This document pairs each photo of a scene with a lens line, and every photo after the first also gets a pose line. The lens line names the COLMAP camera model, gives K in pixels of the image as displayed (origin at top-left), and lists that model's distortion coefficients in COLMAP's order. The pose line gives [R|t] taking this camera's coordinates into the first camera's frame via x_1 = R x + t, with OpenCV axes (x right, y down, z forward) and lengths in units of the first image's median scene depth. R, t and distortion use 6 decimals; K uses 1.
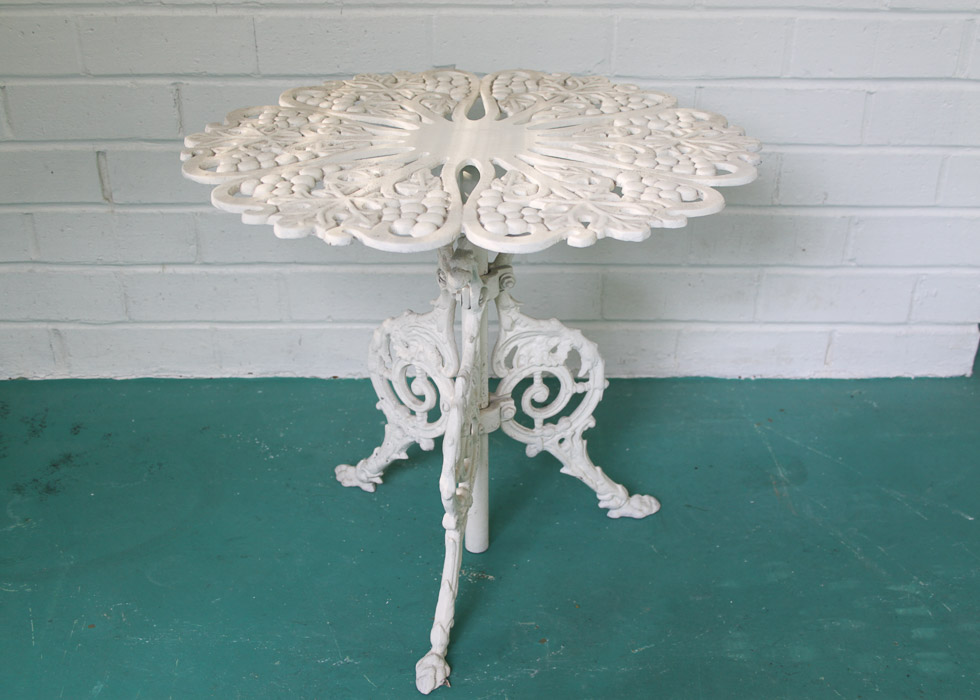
lens RADIAL K [[1156.1, 0, 494.1], [0, 1156.1, 342.2], [0, 0, 1]] dist [-0.087590, 0.000000]
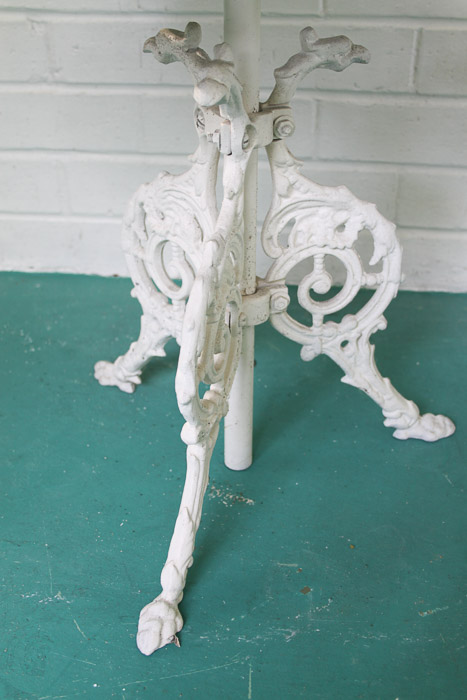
lens RADIAL K [[811.9, 0, 230.2], [0, 811.9, 333.4], [0, 0, 1]] dist [-0.068538, 0.000000]
pose [[0.994681, 0.053845, -0.087808, 0.027519], [-0.050104, 0.997763, 0.044261, 0.056503], [0.089995, -0.039626, 0.995154, 0.413659]]
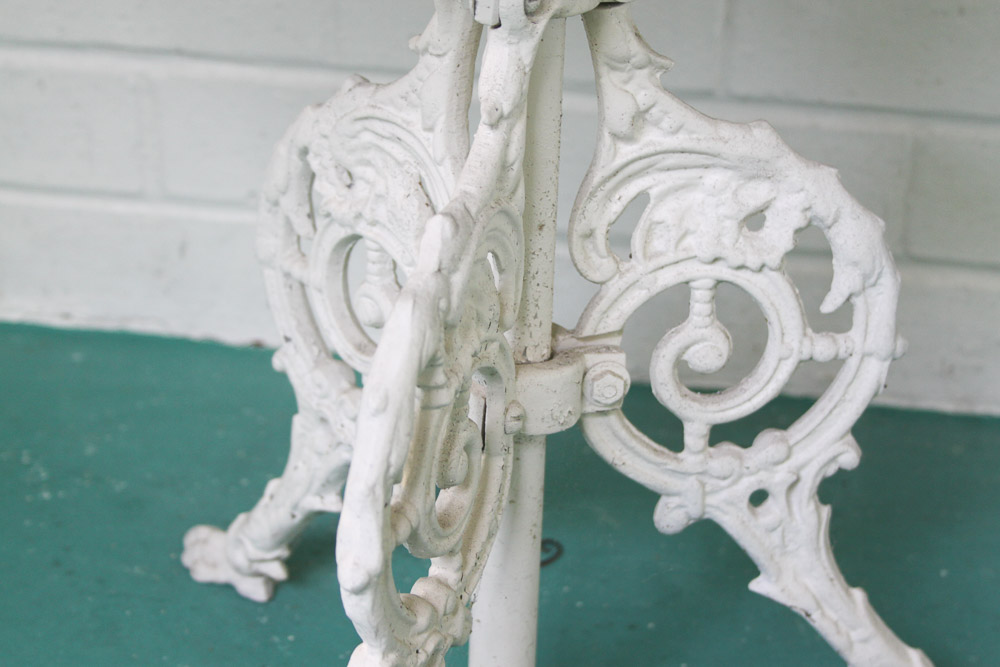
lens RADIAL K [[1841.8, 0, 510.6], [0, 1841.8, 324.0], [0, 0, 1]] dist [0.040859, 0.000000]
pose [[0.988188, 0.091265, -0.123106, 0.048212], [-0.100969, 0.992056, -0.075035, 0.083066], [0.115280, 0.086579, 0.989553, 0.429136]]
